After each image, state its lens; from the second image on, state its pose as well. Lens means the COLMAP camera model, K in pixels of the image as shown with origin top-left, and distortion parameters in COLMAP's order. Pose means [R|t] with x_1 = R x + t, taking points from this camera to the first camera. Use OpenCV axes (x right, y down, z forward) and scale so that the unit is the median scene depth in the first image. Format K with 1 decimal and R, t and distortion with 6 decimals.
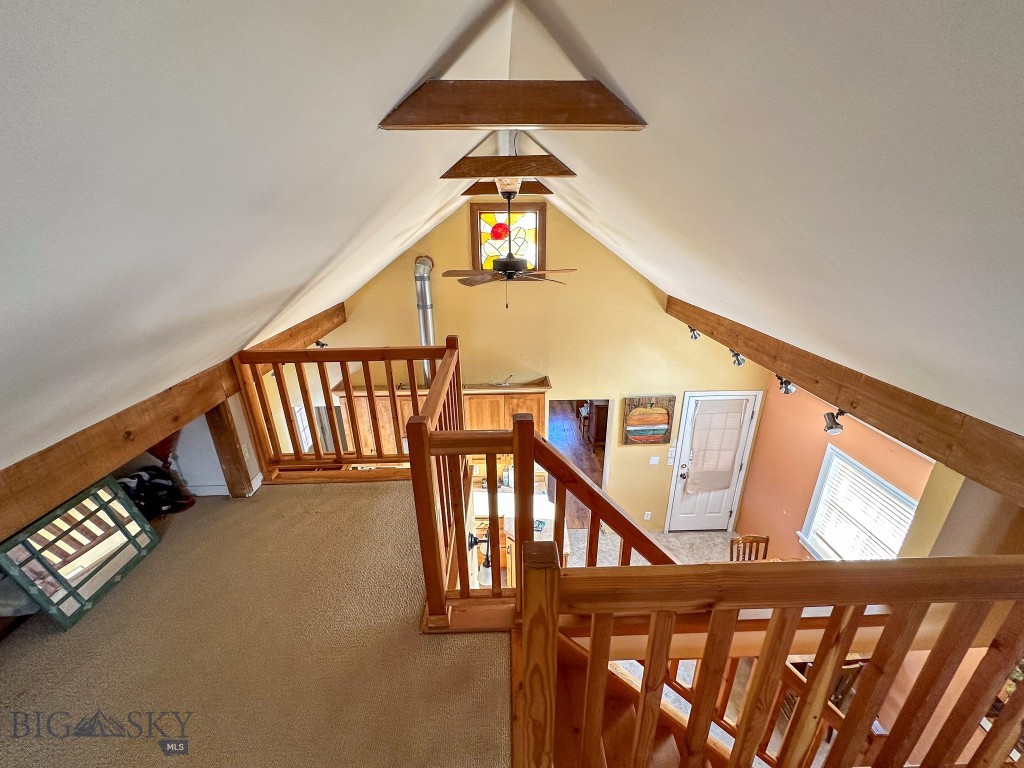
lens RADIAL K [[406.9, 0, 513.5], [0, 406.9, 386.3], [0, 0, 1]] dist [-0.004099, 0.001138]
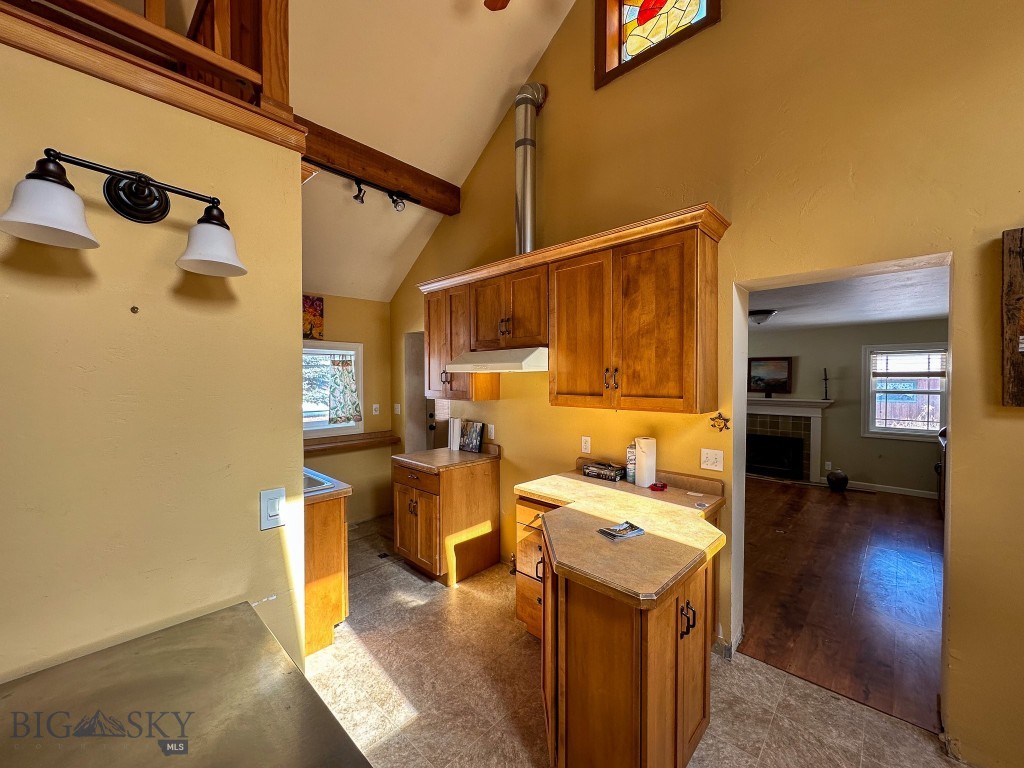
lens RADIAL K [[406.9, 0, 512.0], [0, 406.9, 384.8], [0, 0, 1]] dist [-0.004099, 0.001138]
pose [[0.712241, 0.023758, -0.701533, 0.223275], [-0.264999, 0.934569, -0.237394, 0.300018], [0.649991, 0.354987, 0.671935, 0.572346]]
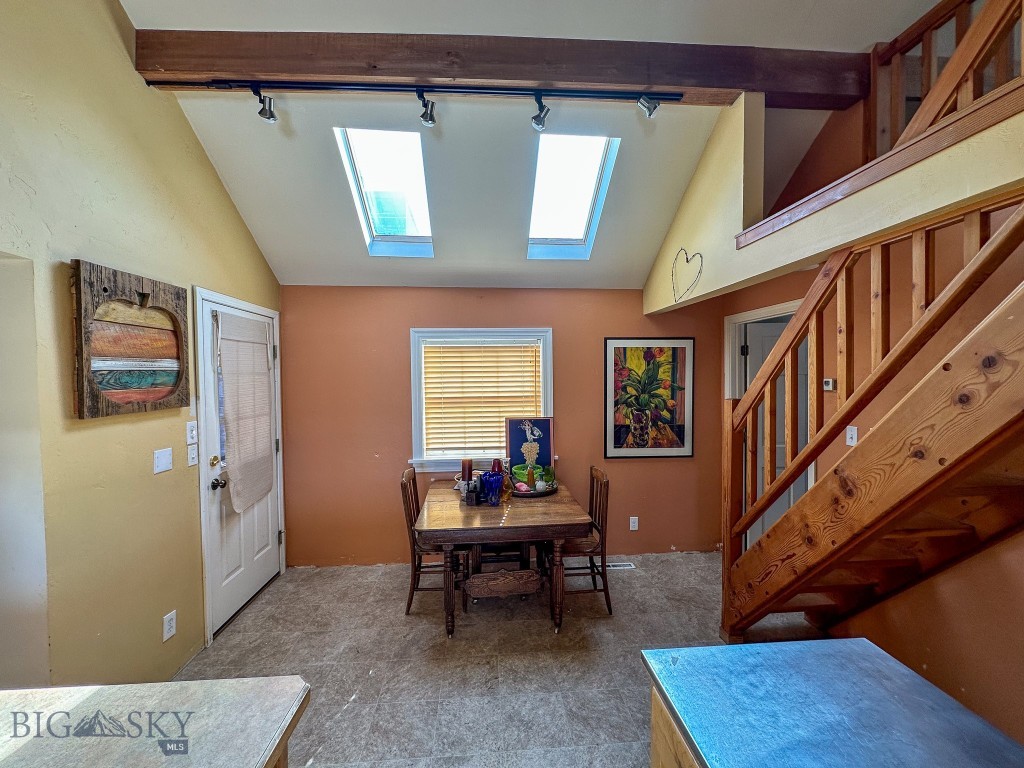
lens RADIAL K [[406.9, 0, 511.3], [0, 406.9, 385.0], [0, 0, 1]] dist [-0.004099, 0.001138]
pose [[-0.049514, -0.007254, 0.998747, -0.074199], [0.376320, 0.926142, 0.025383, 0.243593], [-0.925166, 0.377105, -0.043127, 0.698399]]
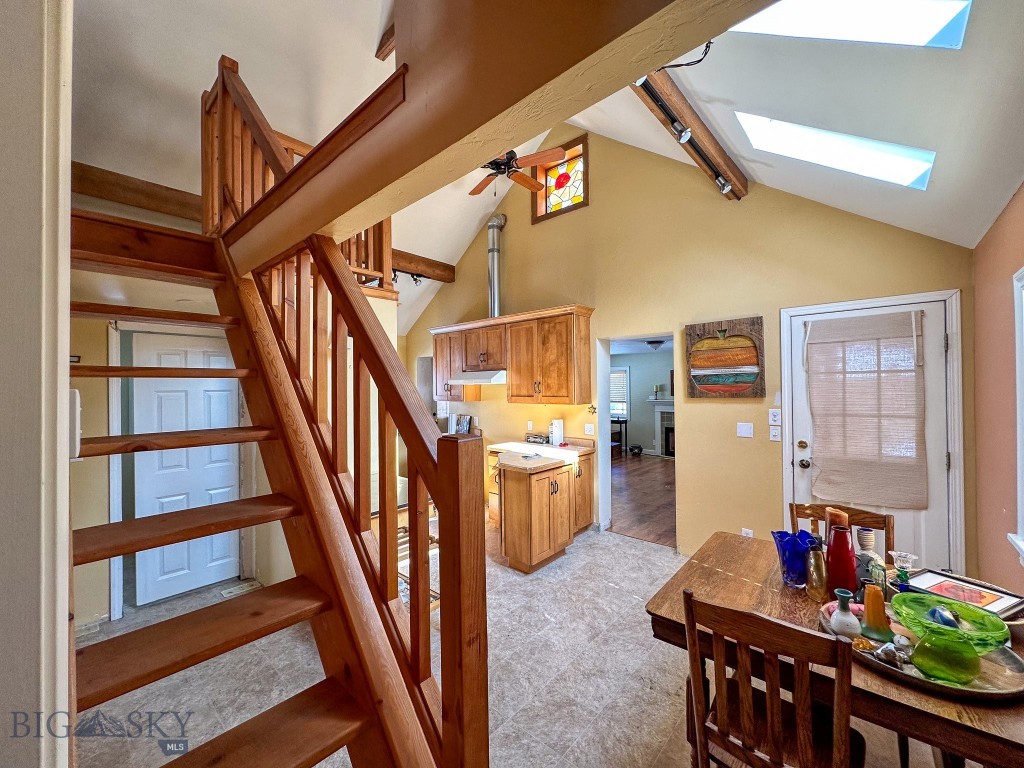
lens RADIAL K [[406.9, 0, 511.6], [0, 406.9, 385.3], [0, 0, 1]] dist [-0.004099, 0.001138]
pose [[0.728596, 0.004060, -0.684932, 0.538203], [-0.250193, 0.932461, -0.260616, 0.391270], [0.637614, 0.361249, 0.680403, 0.320674]]
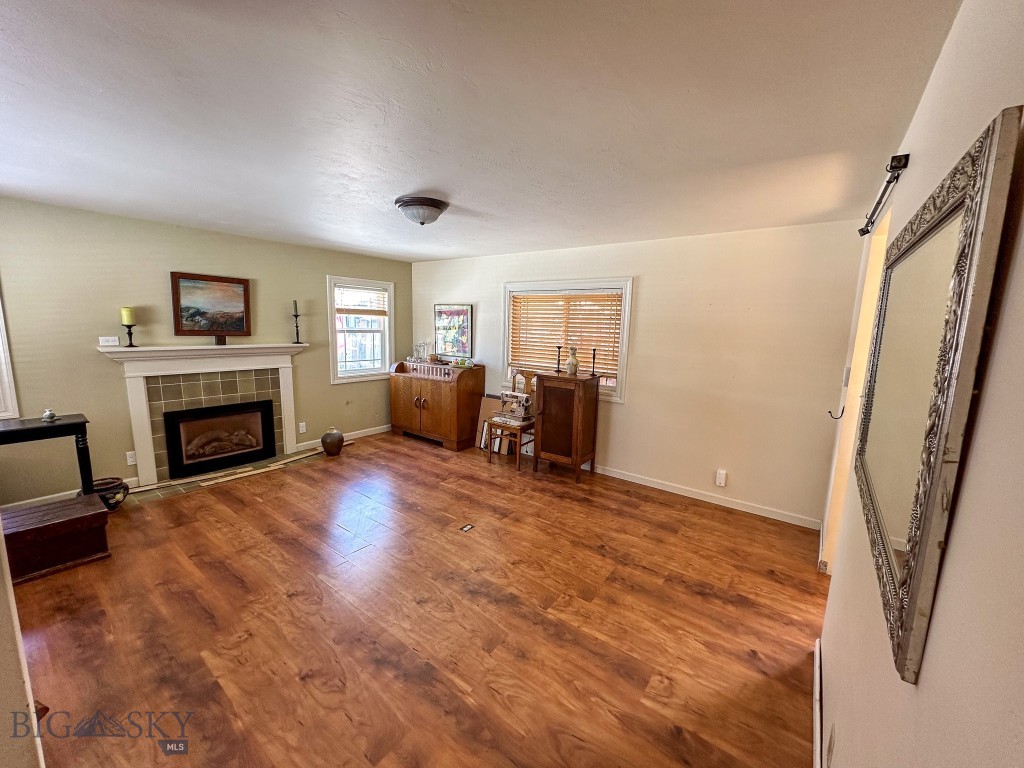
lens RADIAL K [[406.9, 0, 512.2], [0, 406.9, 386.1], [0, 0, 1]] dist [-0.004099, 0.001138]
pose [[0.611823, -0.091678, 0.785664, -0.365349], [0.254667, 0.963204, -0.085922, 0.107879], [-0.748877, 0.252652, 0.612658, 1.094466]]
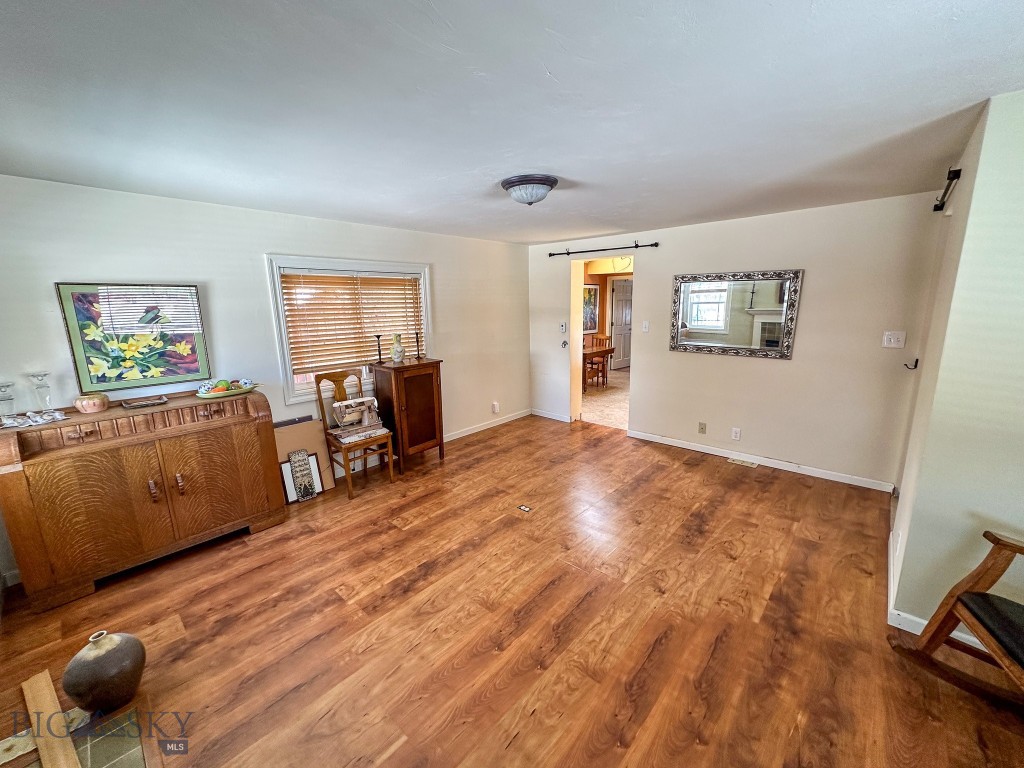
lens RADIAL K [[406.9, 0, 511.0], [0, 406.9, 388.2], [0, 0, 1]] dist [-0.004099, 0.001138]
pose [[-0.729852, -0.111656, 0.674425, -0.337995], [0.277945, 0.852874, 0.441988, -0.195867], [-0.624550, 0.510038, -0.591438, 1.848716]]
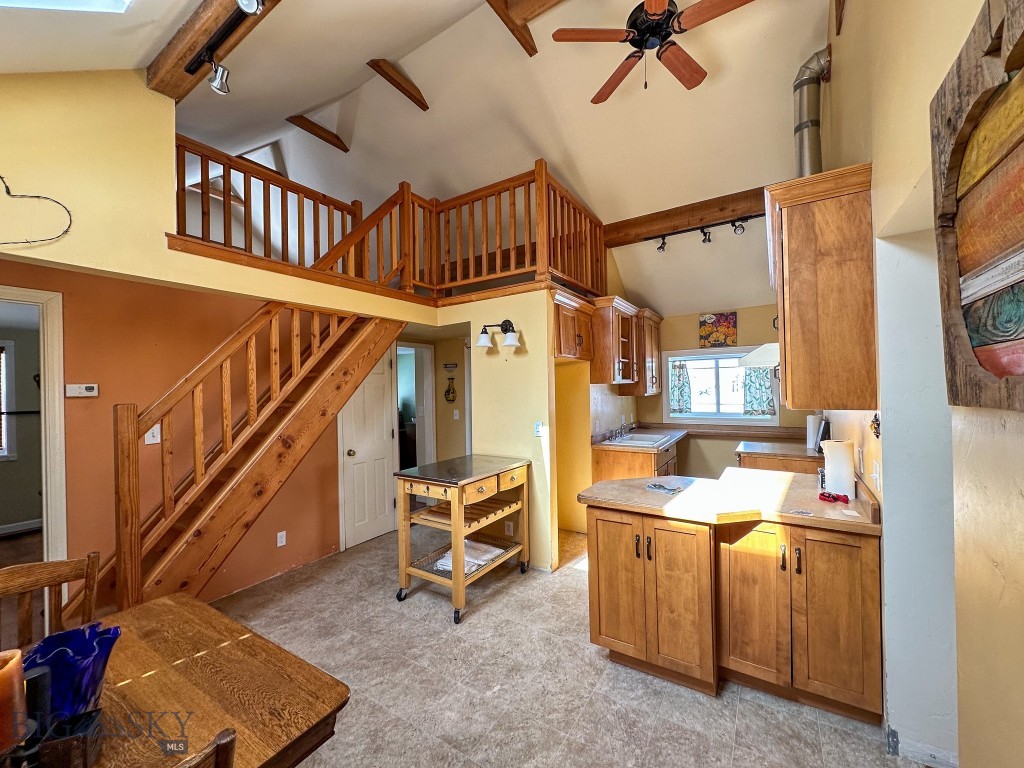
lens RADIAL K [[406.9, 0, 511.0], [0, 406.9, 385.3], [0, 0, 1]] dist [-0.004099, 0.001138]
pose [[-0.561926, 0.024197, -0.826833, 0.516445], [-0.276586, 0.936542, 0.215380, 0.153249], [0.779576, 0.349718, -0.519575, 0.958164]]
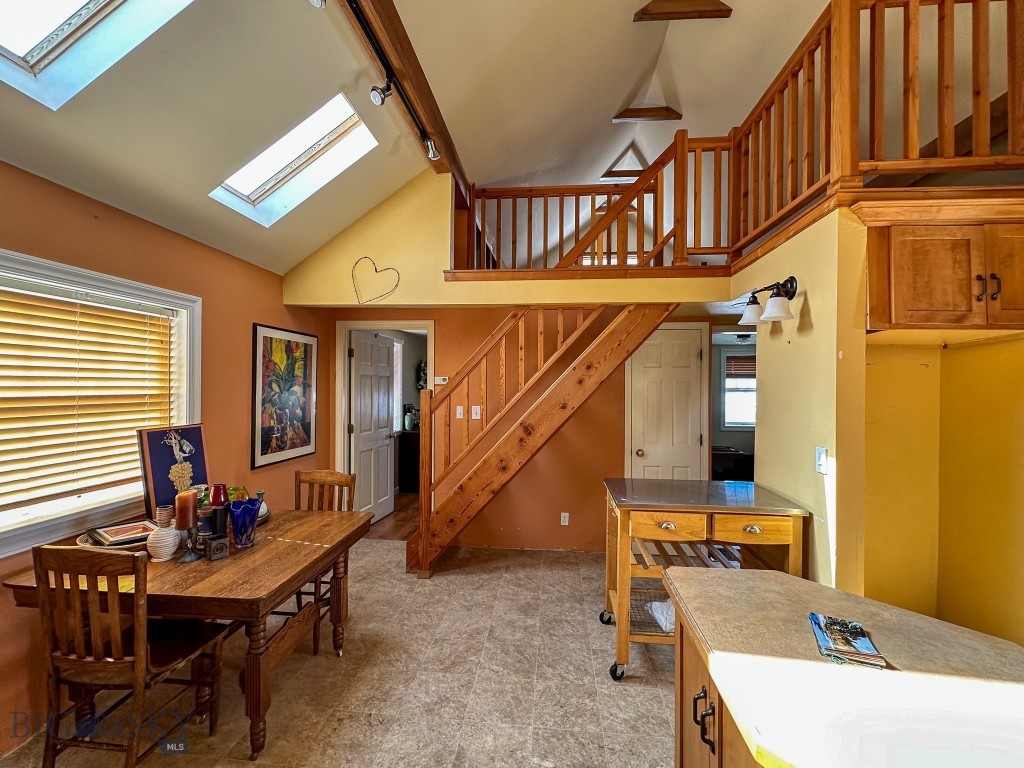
lens RADIAL K [[433.4, 0, 511.3], [0, 433.4, 385.2], [0, 0, 1]] dist [-0.002731, 0.000080]
pose [[-0.992380, 0.009324, 0.122864, 0.179308], [0.053387, 0.931214, 0.360541, 0.126198], [-0.111051, 0.364353, -0.924616, 1.050970]]
